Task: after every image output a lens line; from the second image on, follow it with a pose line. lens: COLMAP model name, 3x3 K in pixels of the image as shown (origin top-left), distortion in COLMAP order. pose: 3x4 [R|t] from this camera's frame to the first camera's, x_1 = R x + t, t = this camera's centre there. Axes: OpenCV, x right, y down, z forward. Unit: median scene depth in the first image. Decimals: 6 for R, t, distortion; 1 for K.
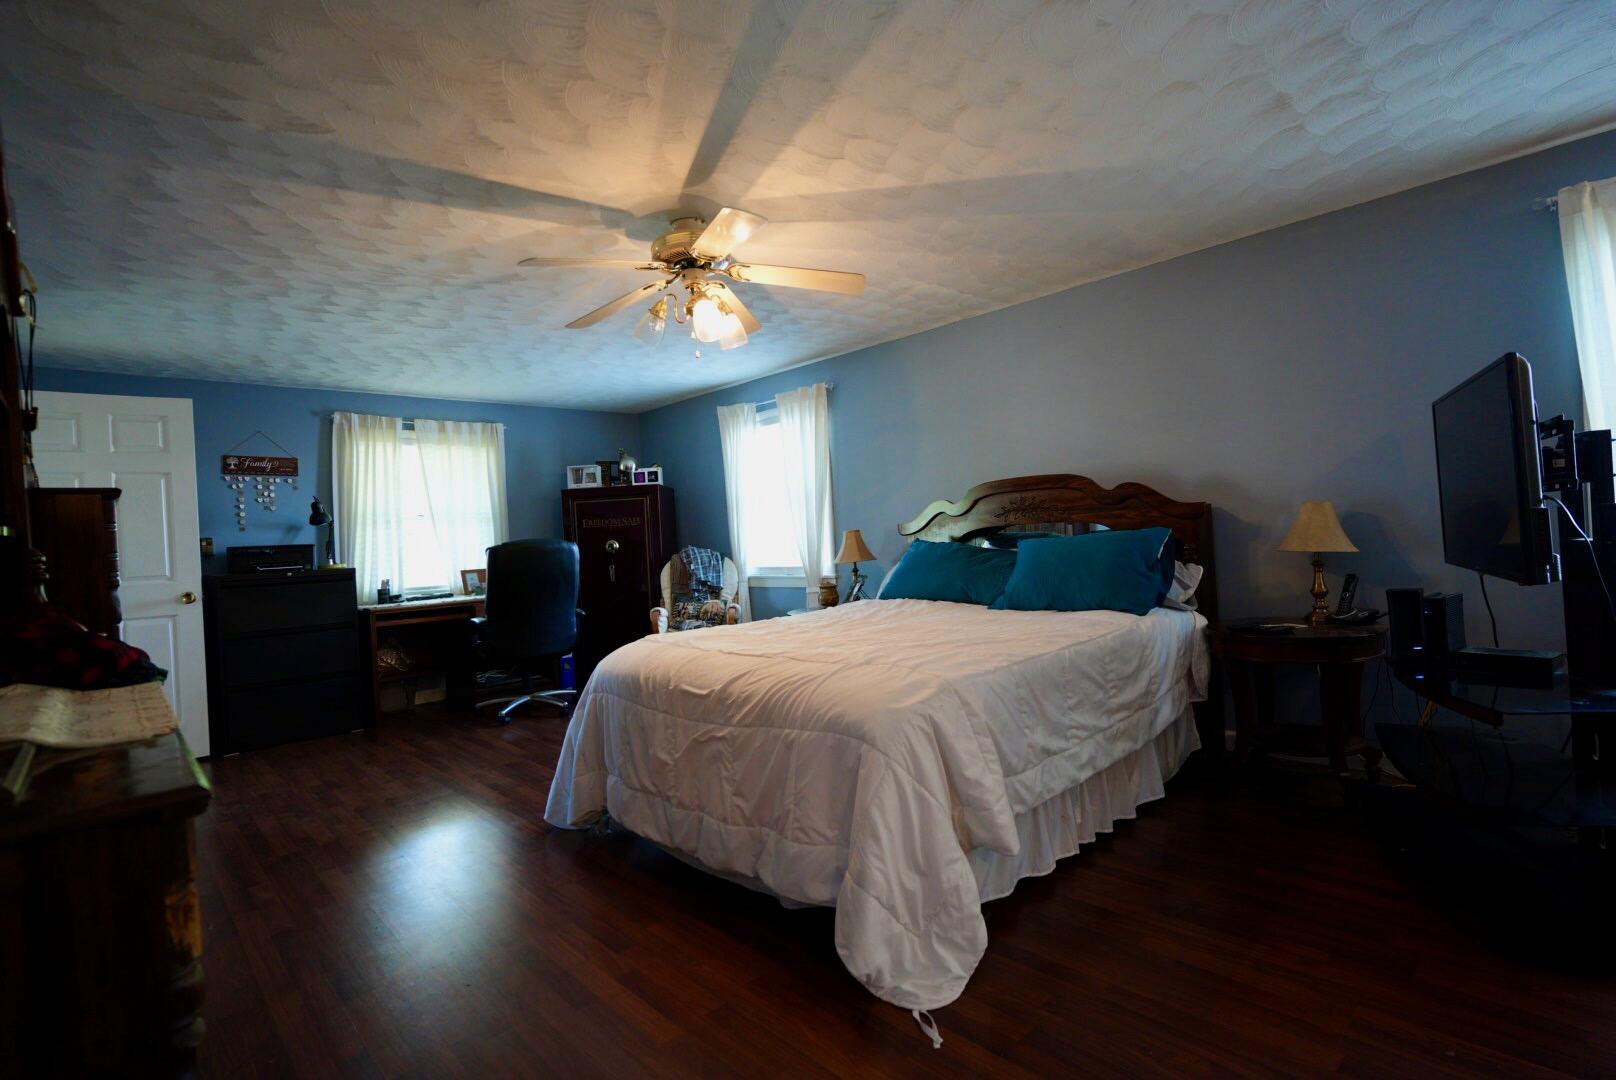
lens RADIAL K [[769.7, 0, 802.8], [0, 769.7, 538.8], [0, 0, 1]] dist [-0.012369, 0.007329]
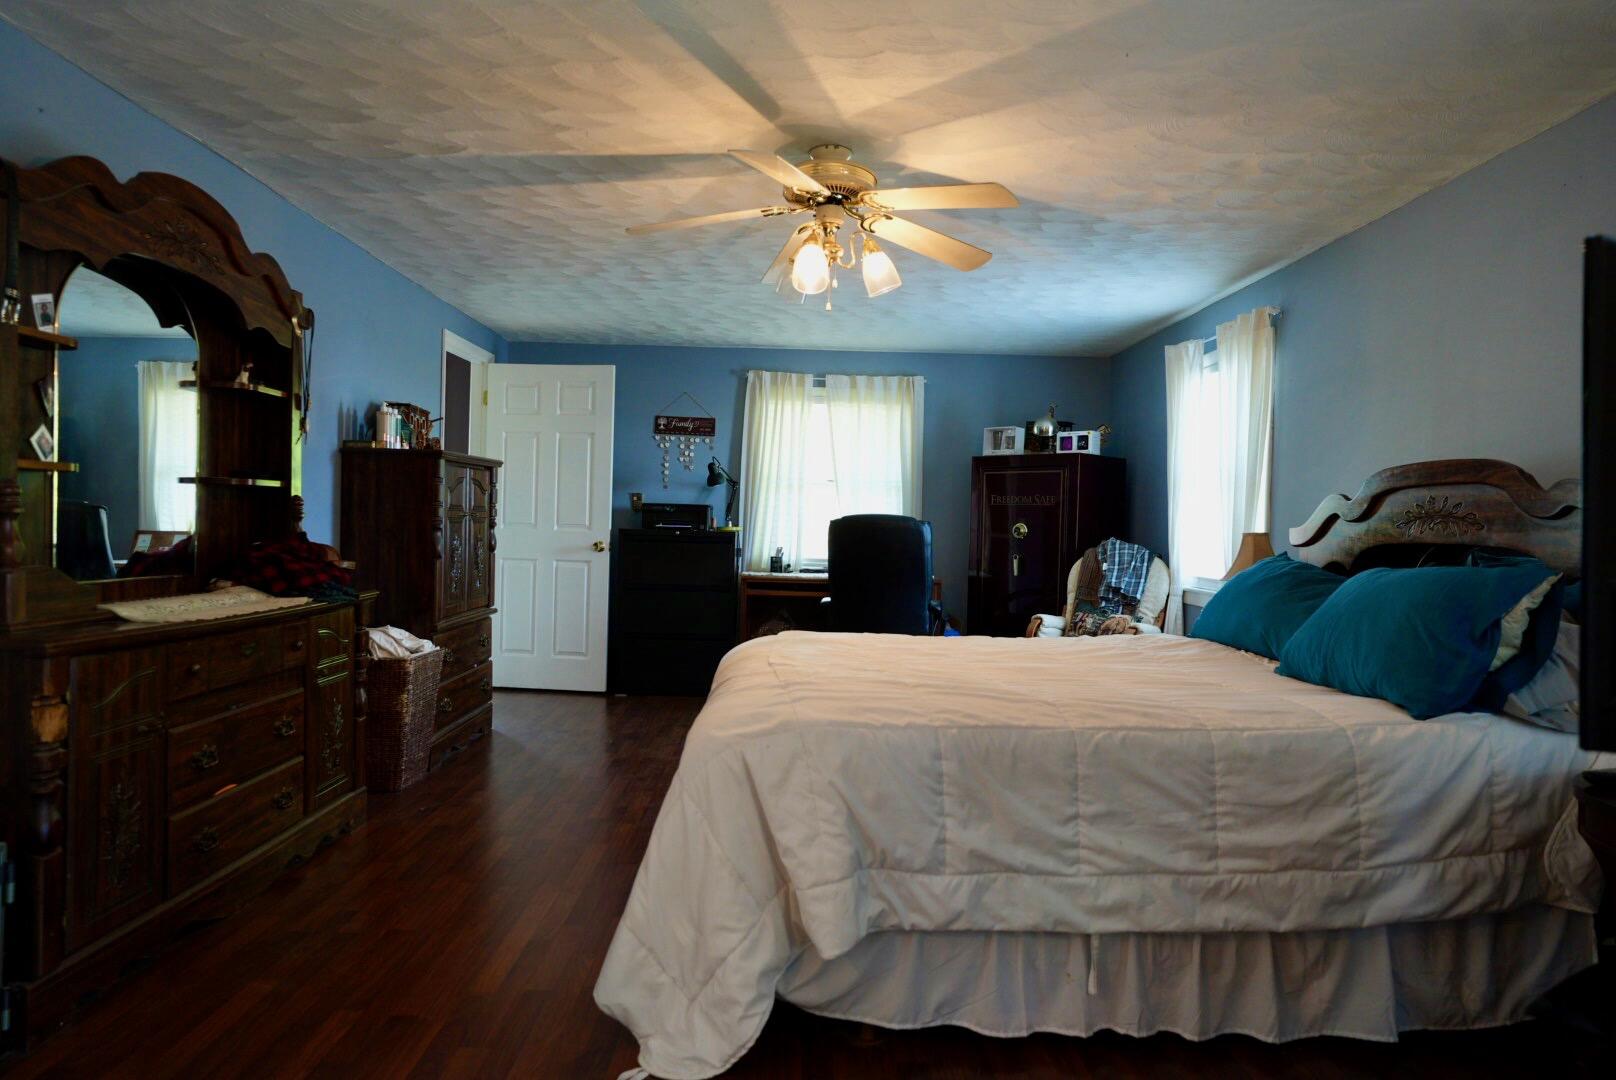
lens RADIAL K [[1041.2, 0, 808.1], [0, 1041.2, 541.1], [0, 0, 1]] dist [0.000985, 0.002220]
pose [[0.735498, 0.082950, -0.672430, 0.350549], [-0.065800, 0.996531, 0.050959, -0.022295], [0.674324, 0.006765, 0.738404, 0.079439]]
